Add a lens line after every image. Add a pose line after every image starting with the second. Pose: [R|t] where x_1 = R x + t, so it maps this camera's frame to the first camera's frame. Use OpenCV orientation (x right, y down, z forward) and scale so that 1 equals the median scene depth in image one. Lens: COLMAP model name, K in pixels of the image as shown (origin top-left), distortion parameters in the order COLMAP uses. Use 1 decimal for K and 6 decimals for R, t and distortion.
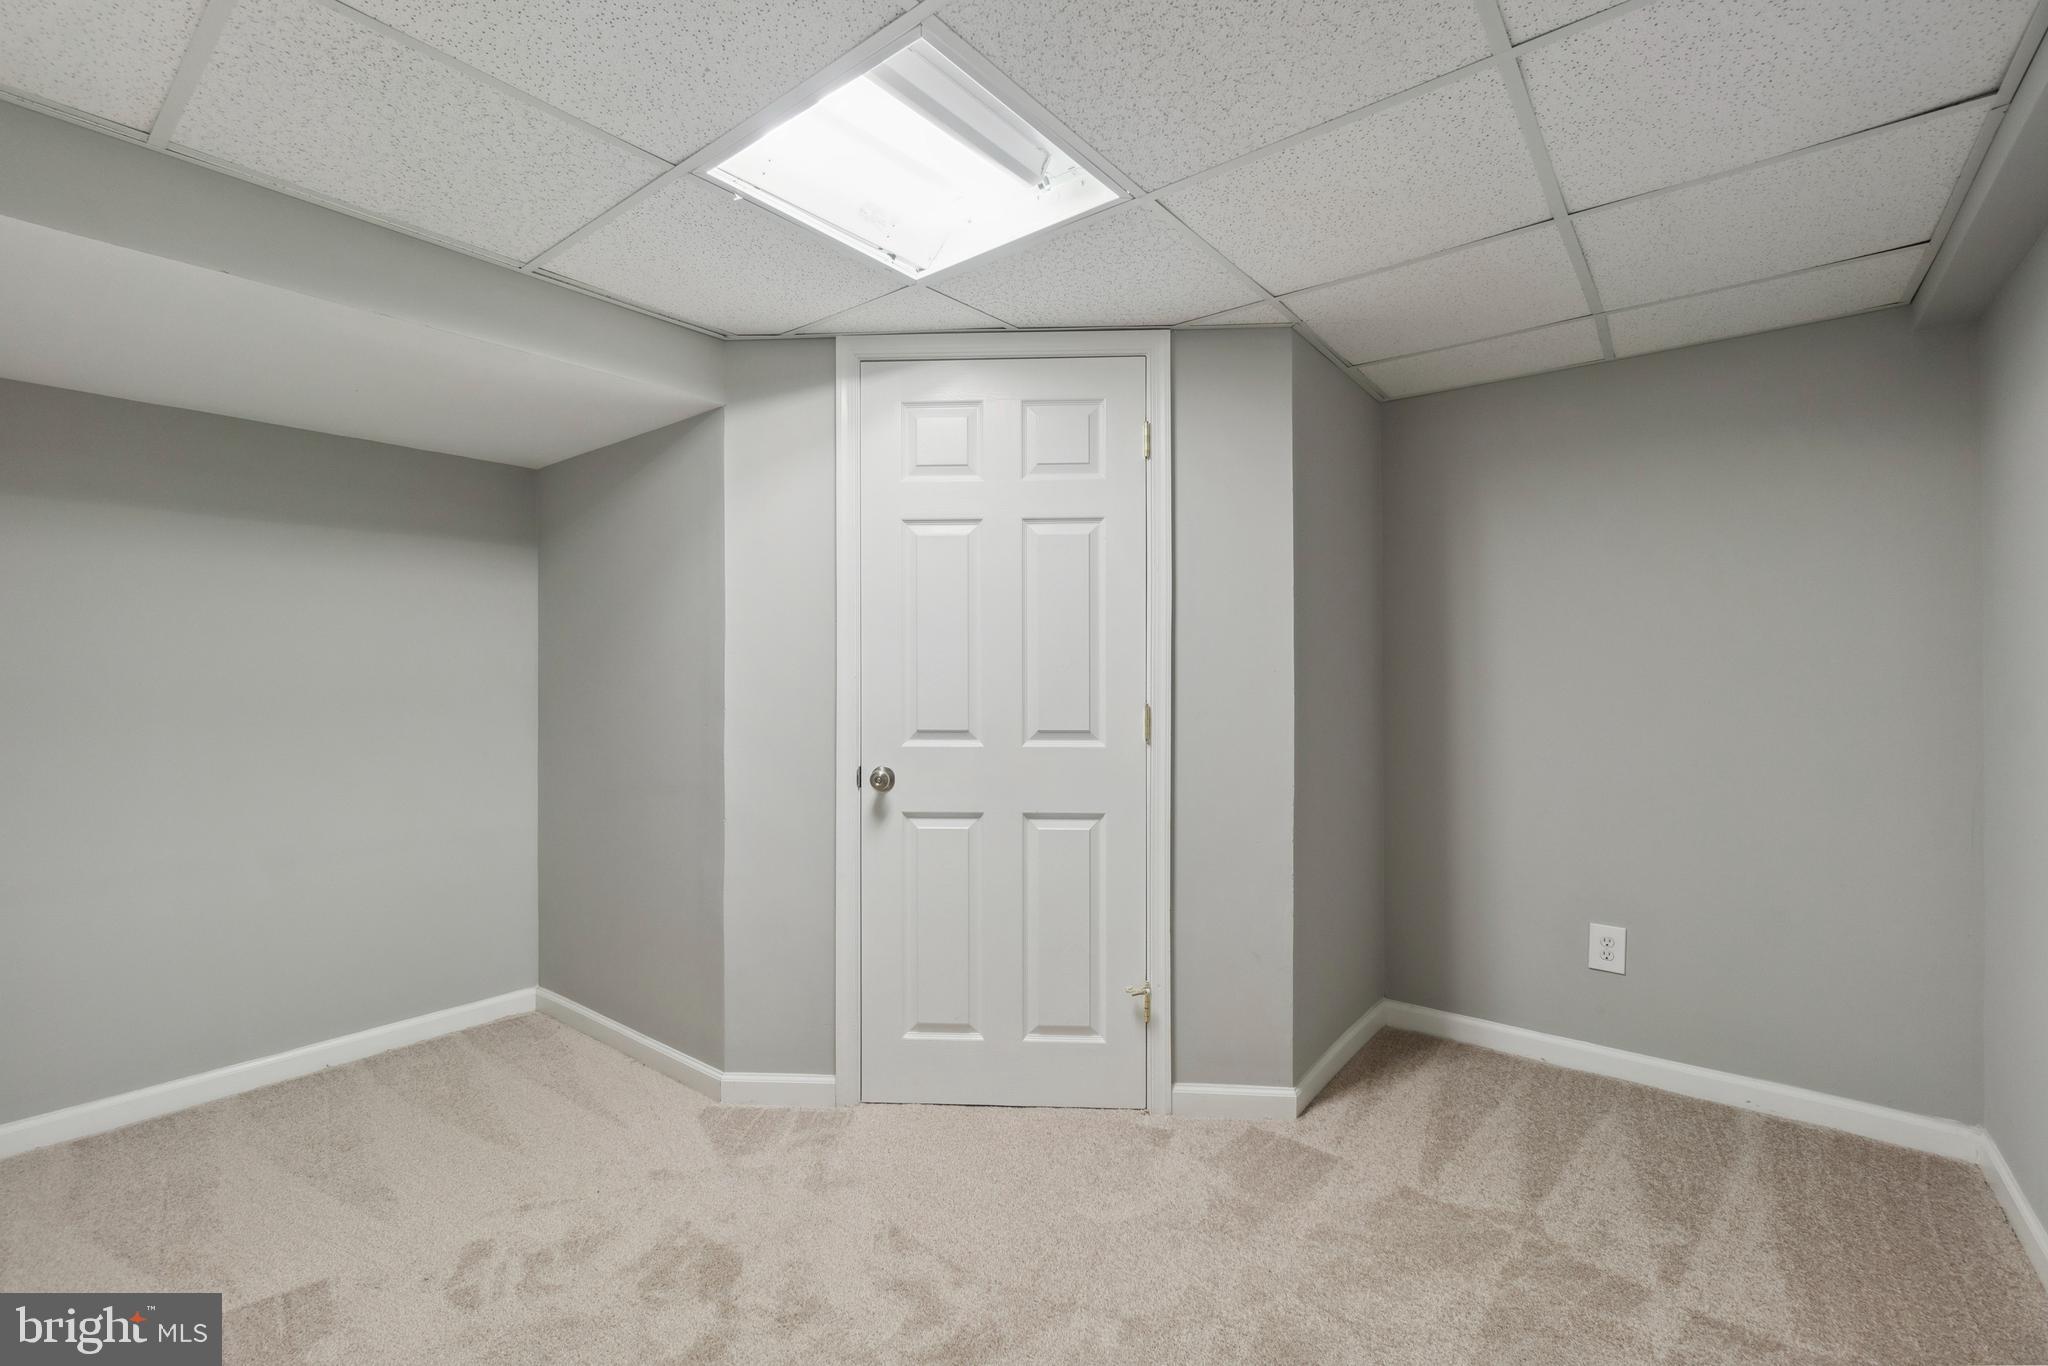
lens RADIAL K [[888.8, 0, 1016.1], [0, 888.8, 679.8], [0, 0, 1]] dist [-0.009200, 0.002059]
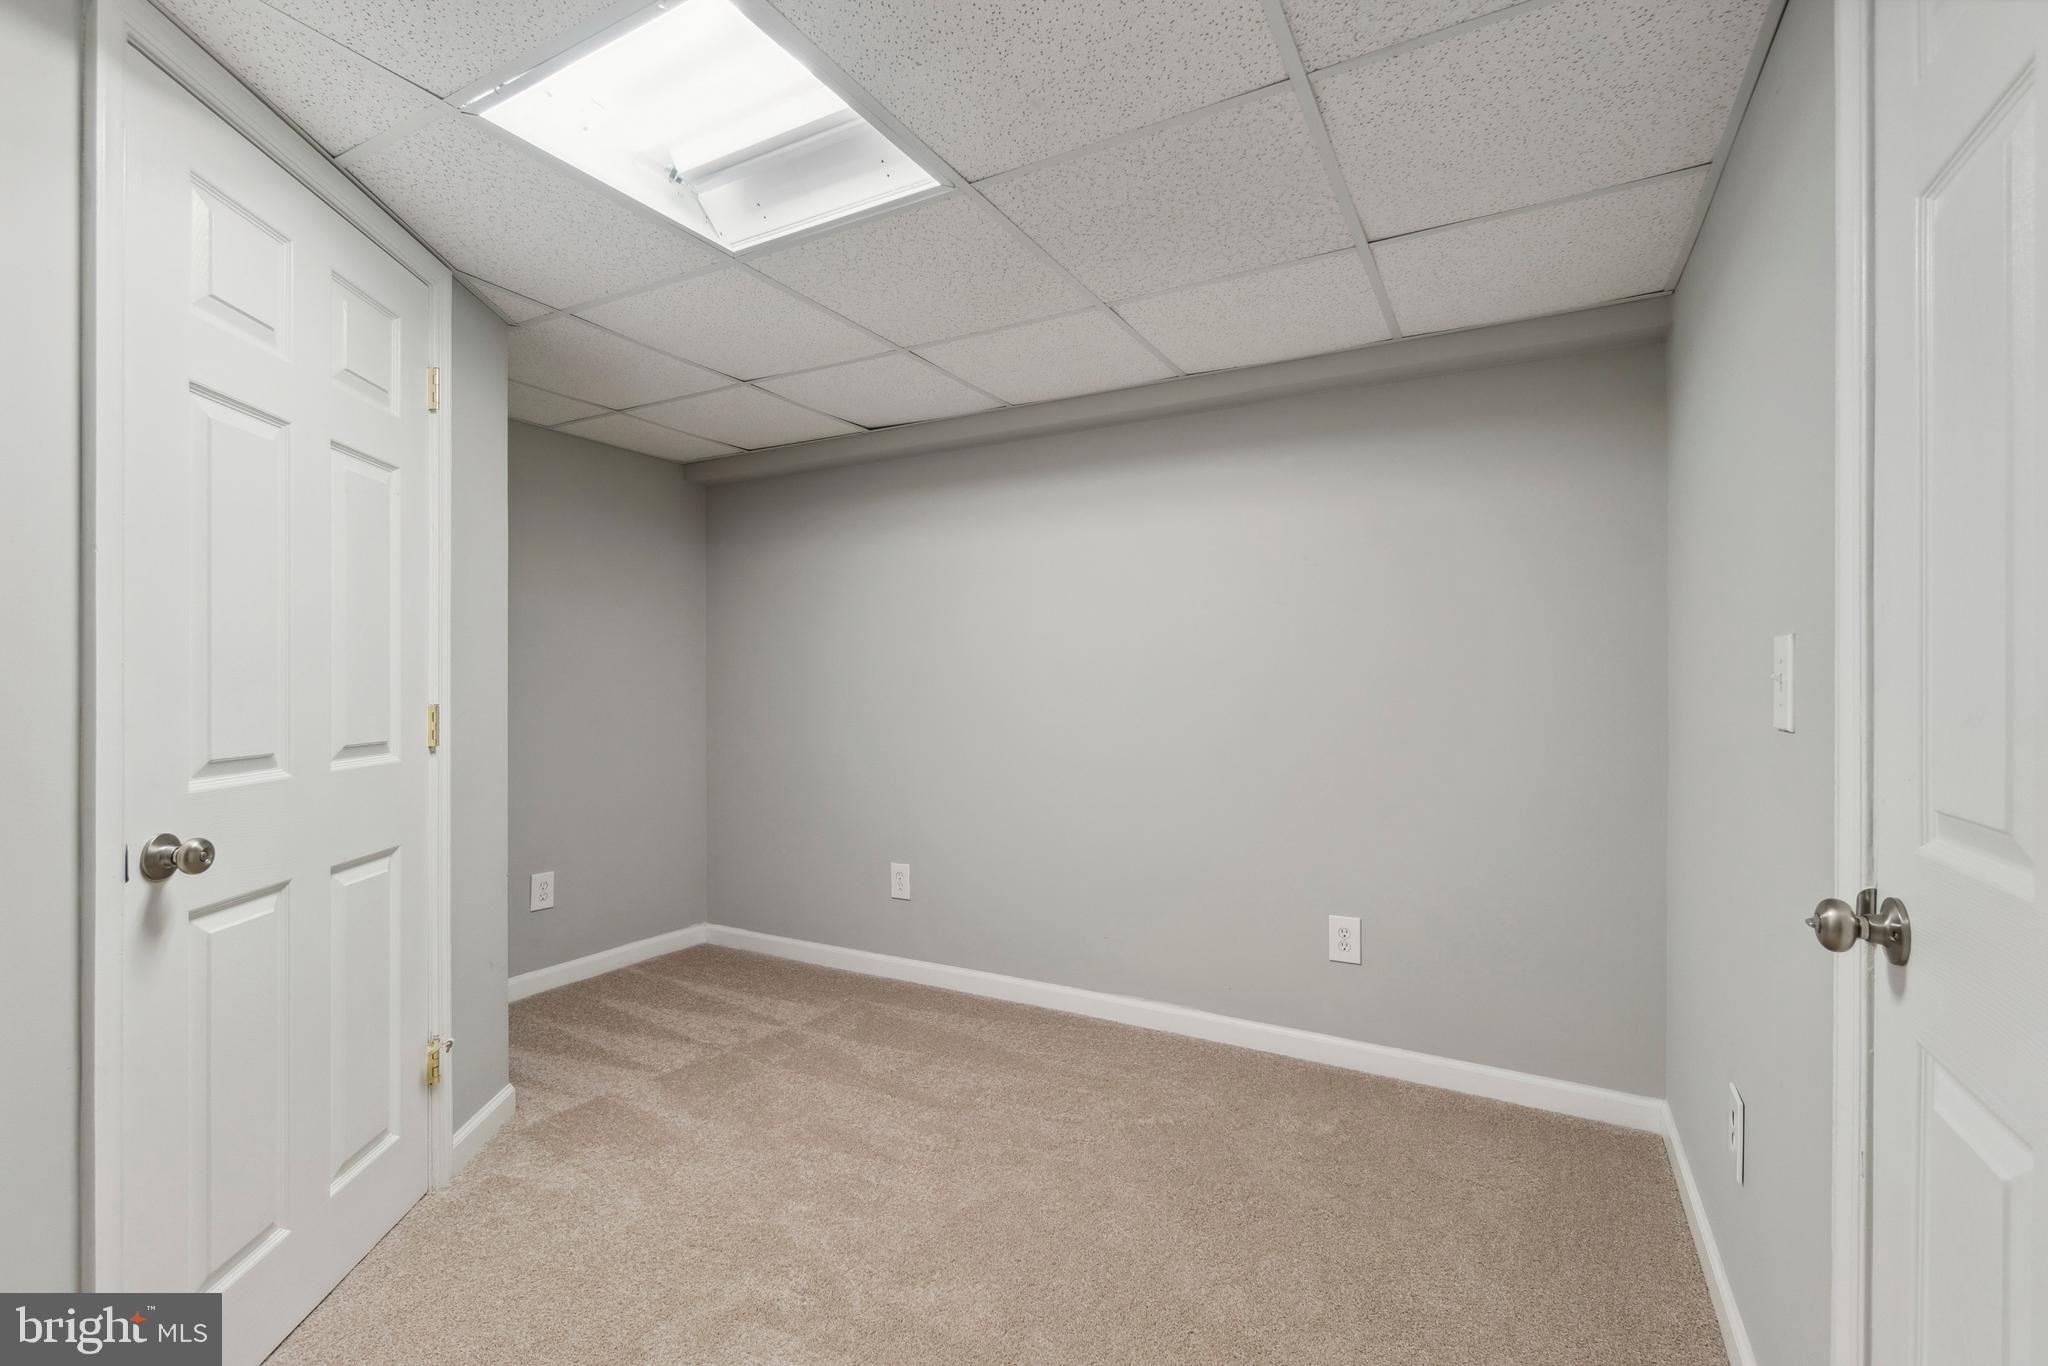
lens RADIAL K [[888.8, 0, 1019.1], [0, 888.8, 683.9], [0, 0, 1]] dist [-0.009200, 0.002059]
pose [[-0.163948, 0.000080, 0.986469, -0.759265], [-0.000750, 1.000000, -0.000206, 0.007447], [-0.986469, -0.000774, -0.163948, 0.586478]]
